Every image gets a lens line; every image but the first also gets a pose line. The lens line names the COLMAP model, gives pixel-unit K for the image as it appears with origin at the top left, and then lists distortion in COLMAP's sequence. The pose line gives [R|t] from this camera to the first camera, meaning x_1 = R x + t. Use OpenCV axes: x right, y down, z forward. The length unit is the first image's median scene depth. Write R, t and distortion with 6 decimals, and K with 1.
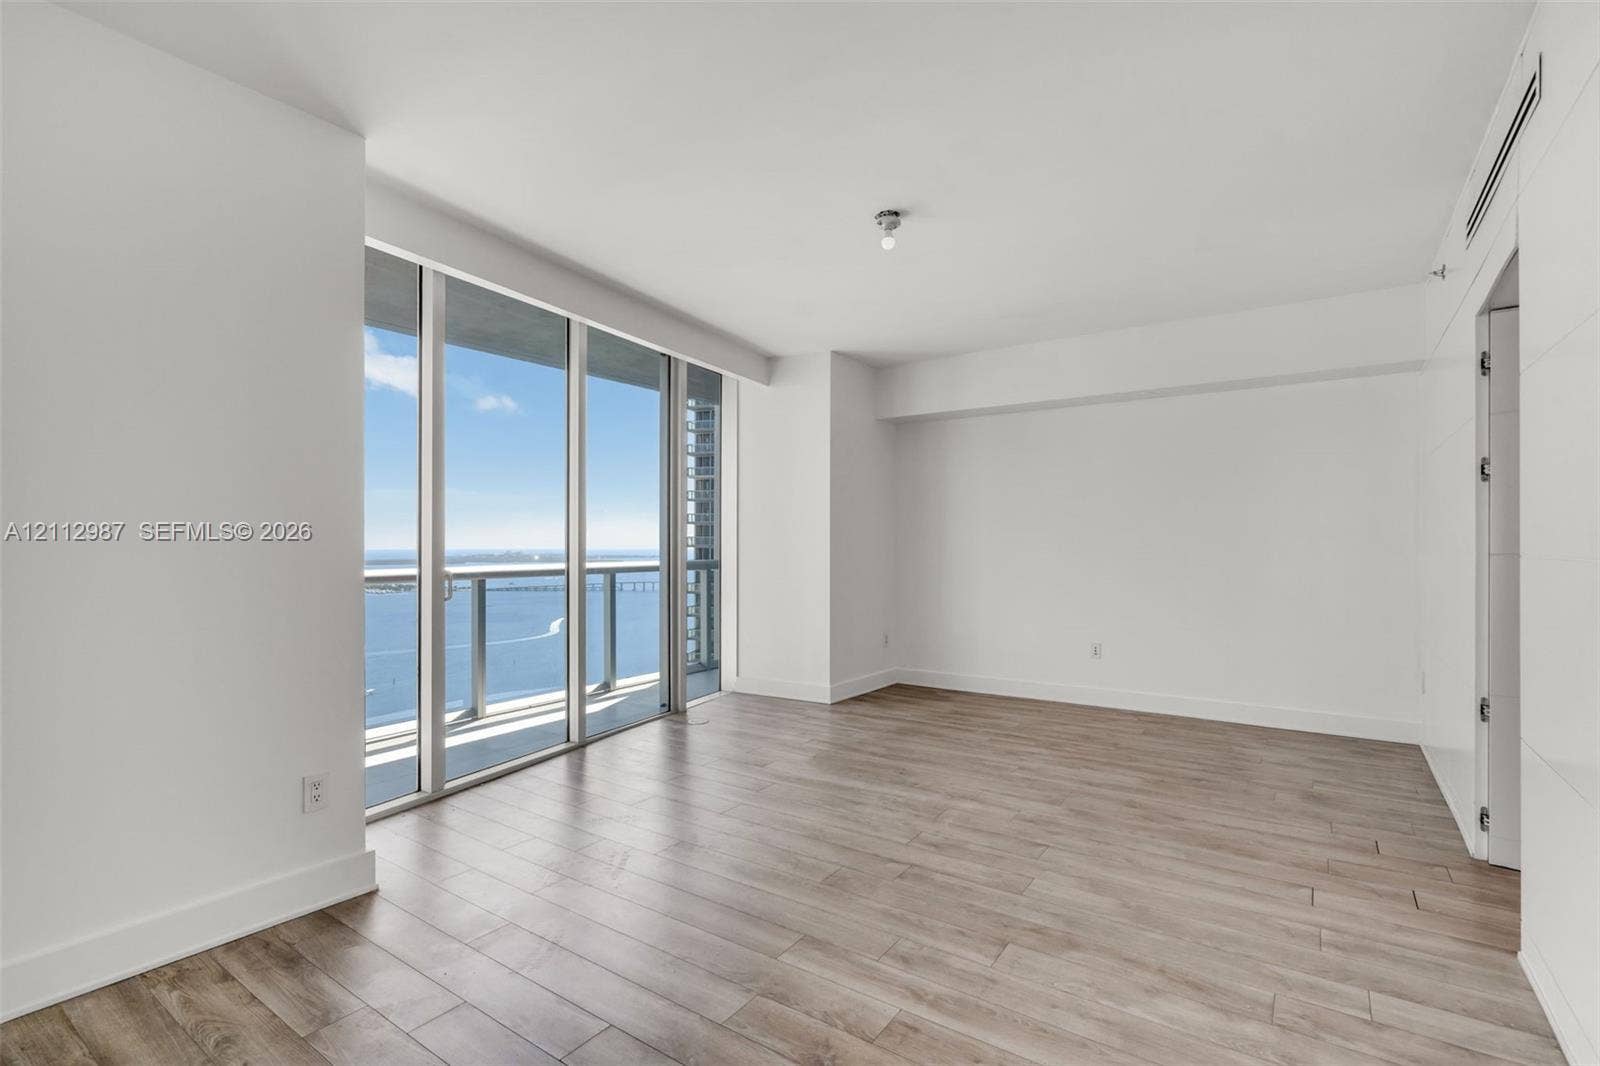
lens RADIAL K [[737.2, 0, 800.6], [0, 737.2, 543.1], [0, 0, 1]] dist [-0.004687, -0.000043]
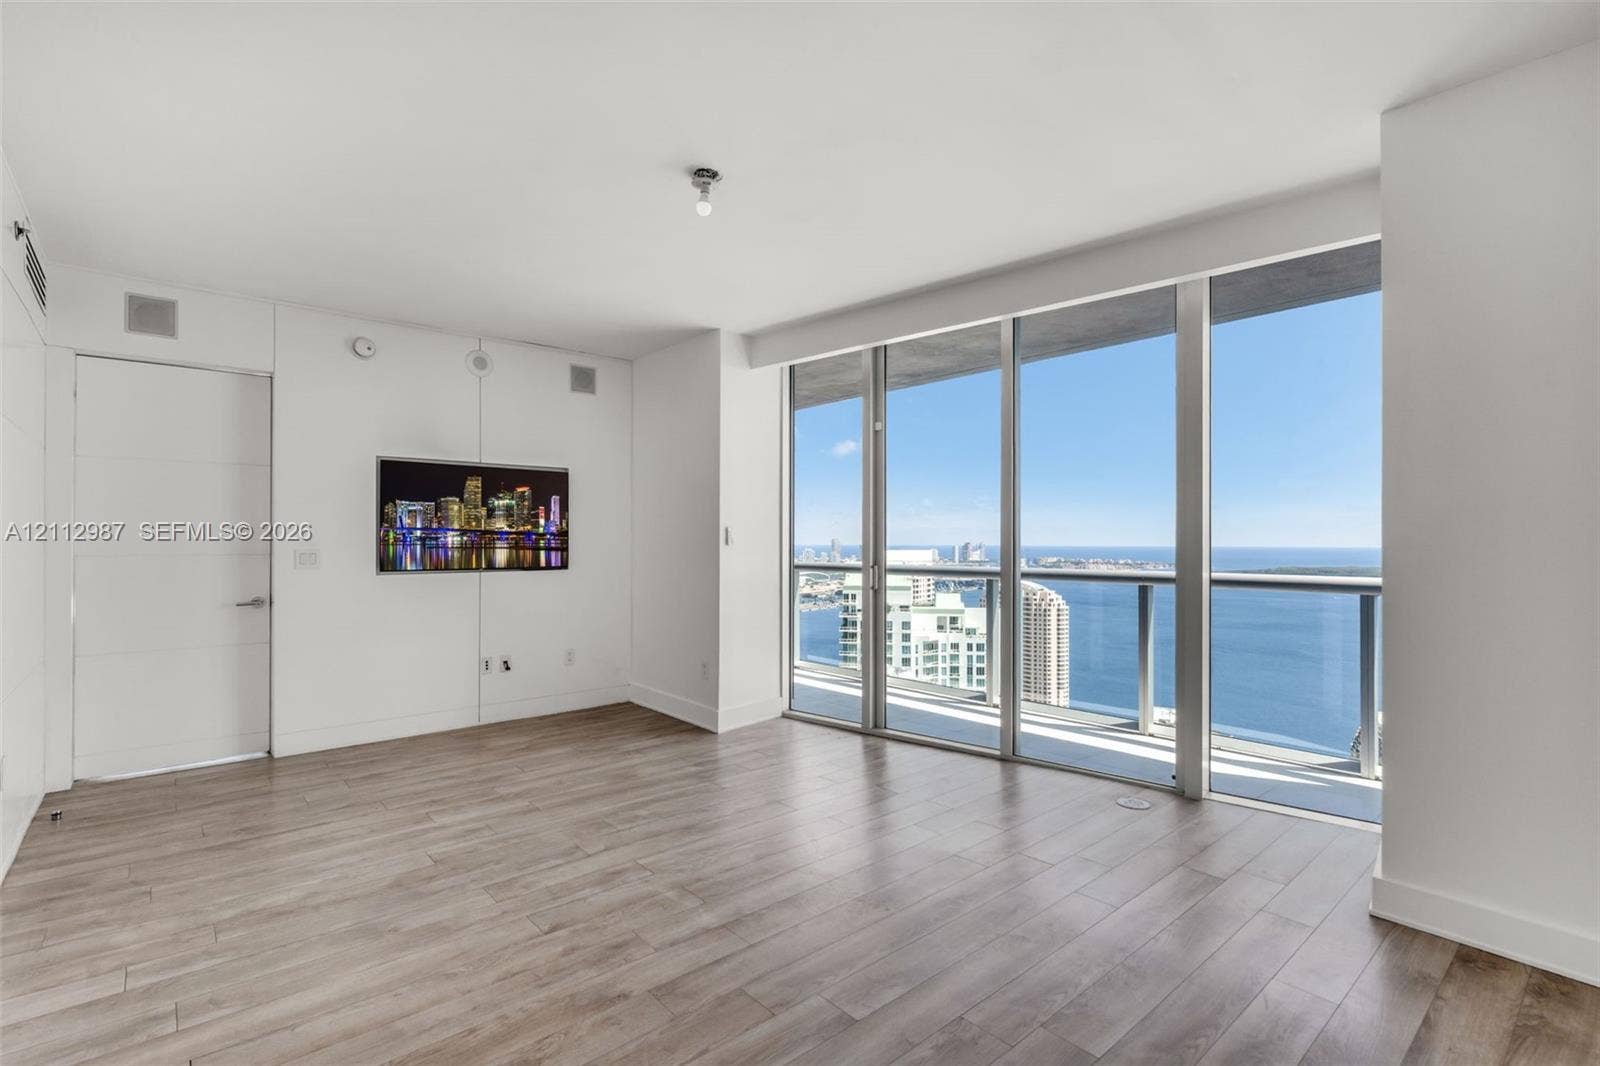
lens RADIAL K [[737.2, 0, 804.9], [0, 737.2, 537.4], [0, 0, 1]] dist [-0.004687, -0.000043]
pose [[-0.234370, -0.005137, -0.972134, 1.201501], [0.000413, 0.999985, -0.005383, -0.014433], [0.972147, -0.001663, -0.234364, 1.677909]]
